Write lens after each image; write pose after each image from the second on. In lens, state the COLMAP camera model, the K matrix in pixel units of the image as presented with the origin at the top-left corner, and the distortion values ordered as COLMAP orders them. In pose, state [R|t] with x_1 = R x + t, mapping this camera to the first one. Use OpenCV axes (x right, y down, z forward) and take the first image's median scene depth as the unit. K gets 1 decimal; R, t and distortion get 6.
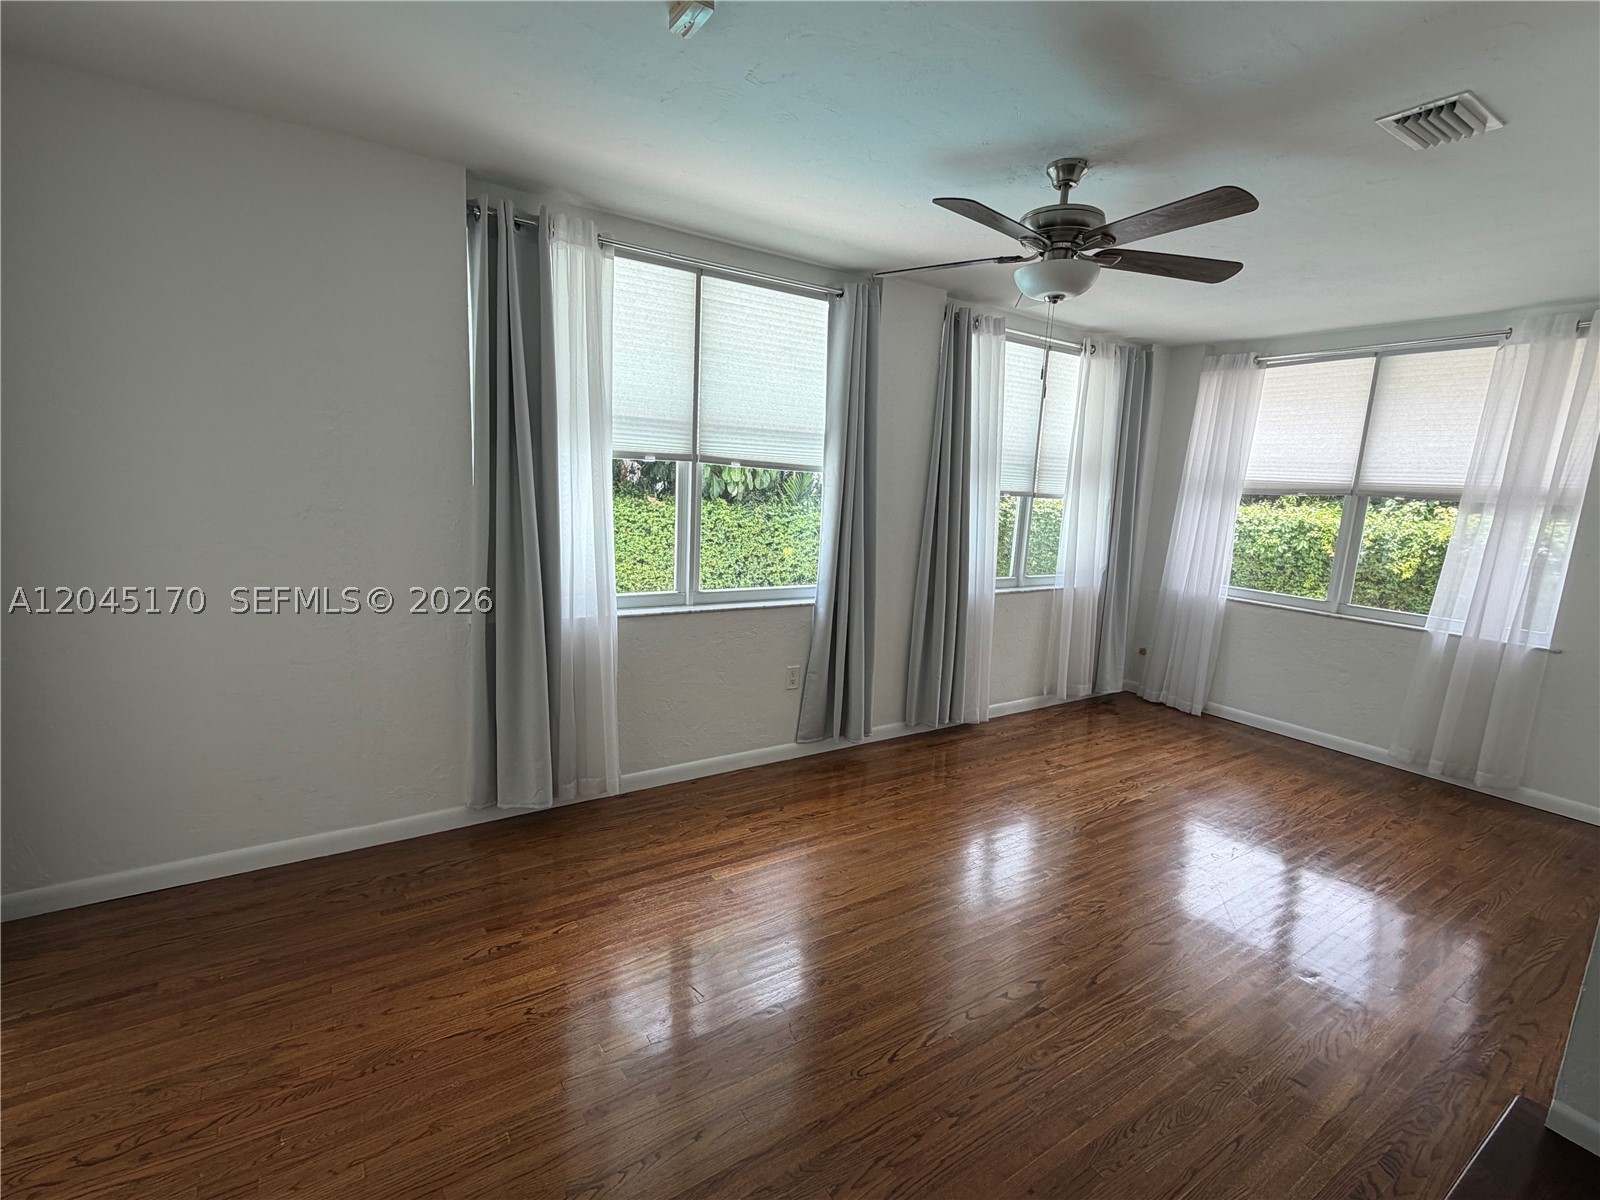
lens RADIAL K [[728.6, 0, 799.2], [0, 728.6, 609.7], [0, 0, 1]] dist [-0.001064, 0.000522]
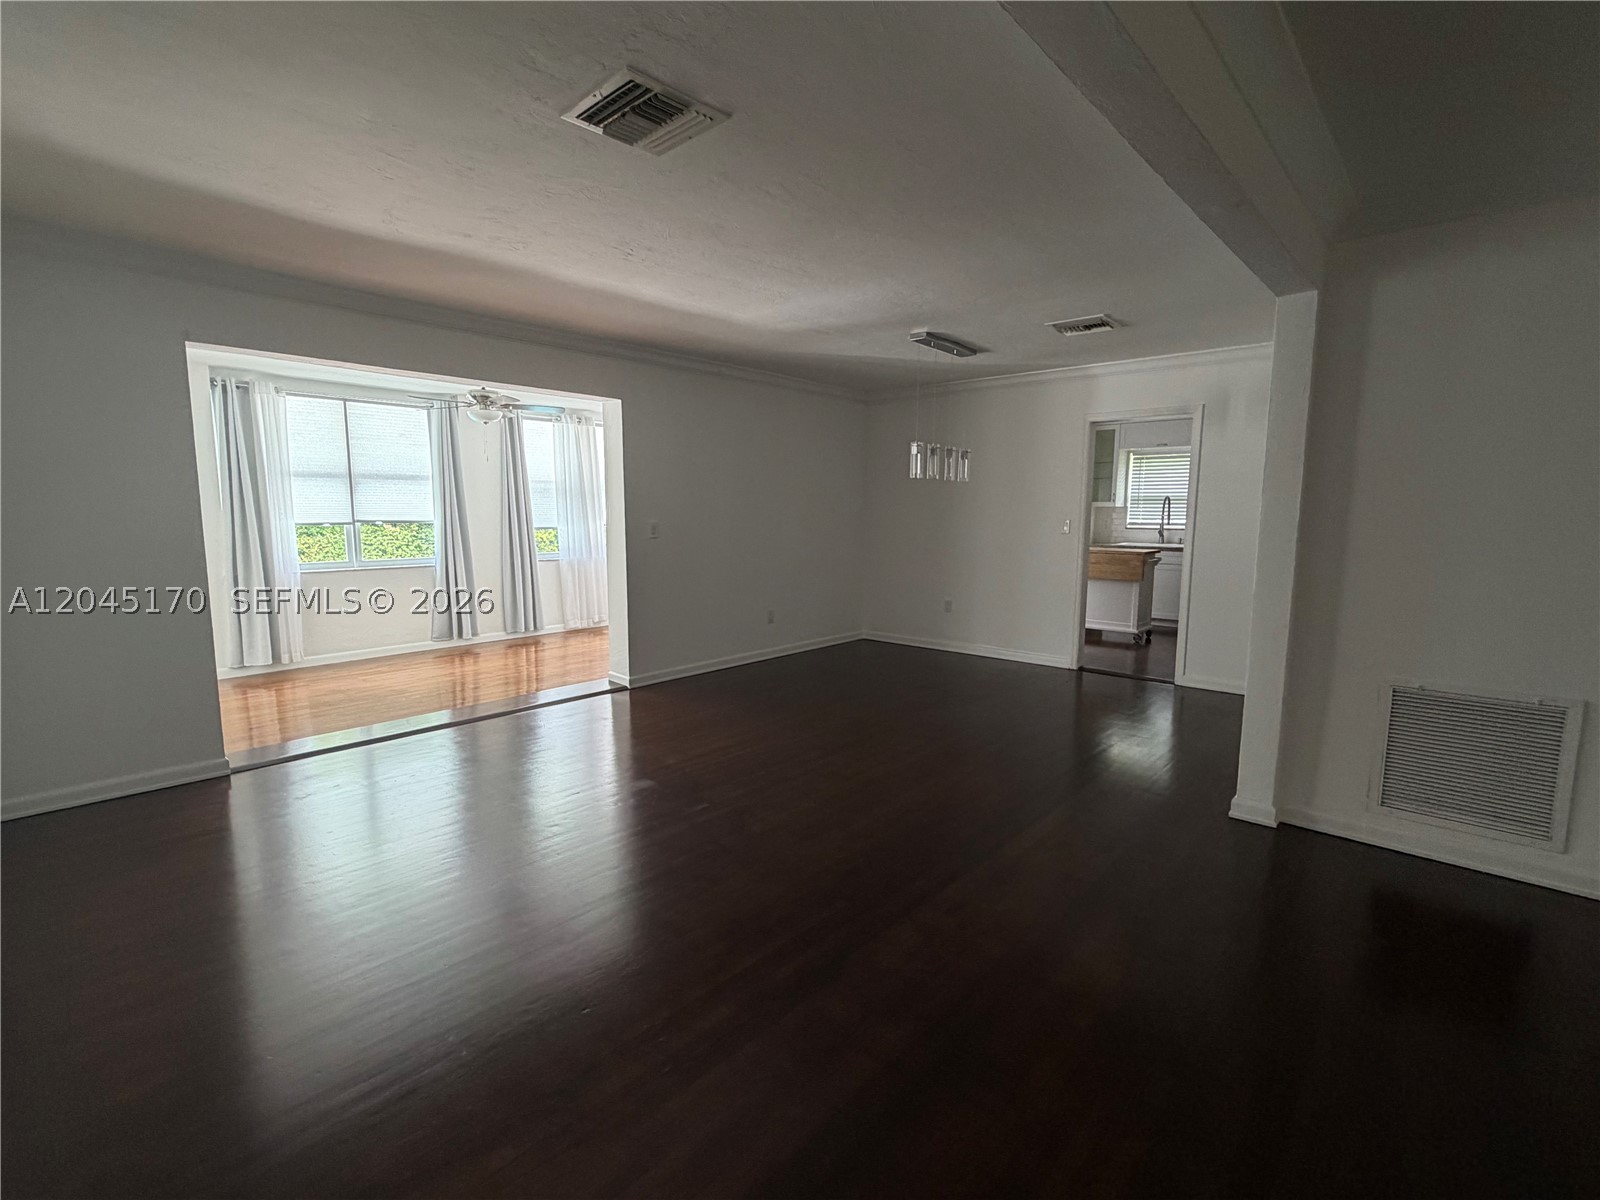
lens RADIAL K [[728.6, 0, 802.5], [0, 728.6, 597.3], [0, 0, 1]] dist [-0.001064, 0.000522]
pose [[0.966446, -0.073127, 0.246242, 0.498643], [0.086339, 0.995325, -0.043277, 0.249872], [-0.241926, 0.063085, 0.968242, -1.108637]]
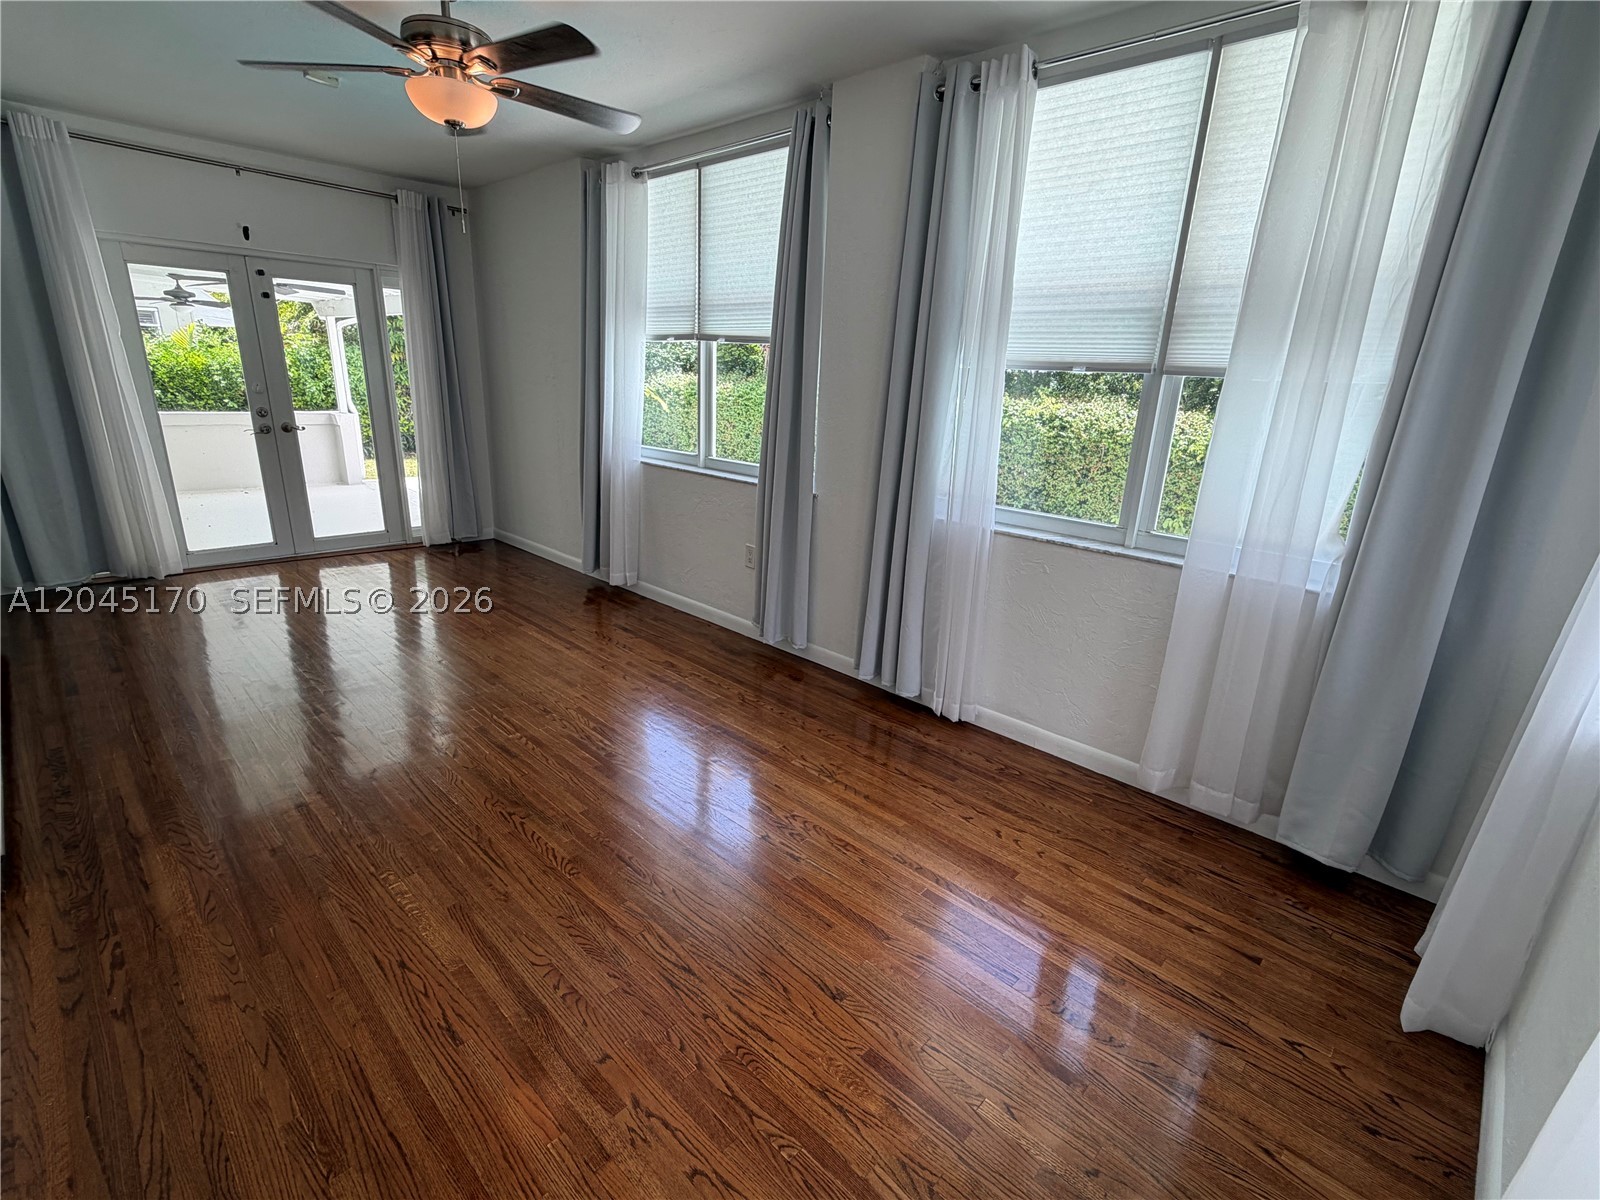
lens RADIAL K [[728.6, 0, 794.2], [0, 728.6, 606.8], [0, 0, 1]] dist [-0.001064, 0.000522]
pose [[0.227136, 0.258454, -0.938941, 1.037228], [-0.207438, 0.954855, 0.212653, -0.071823], [0.951514, 0.146470, 0.270495, 0.847824]]
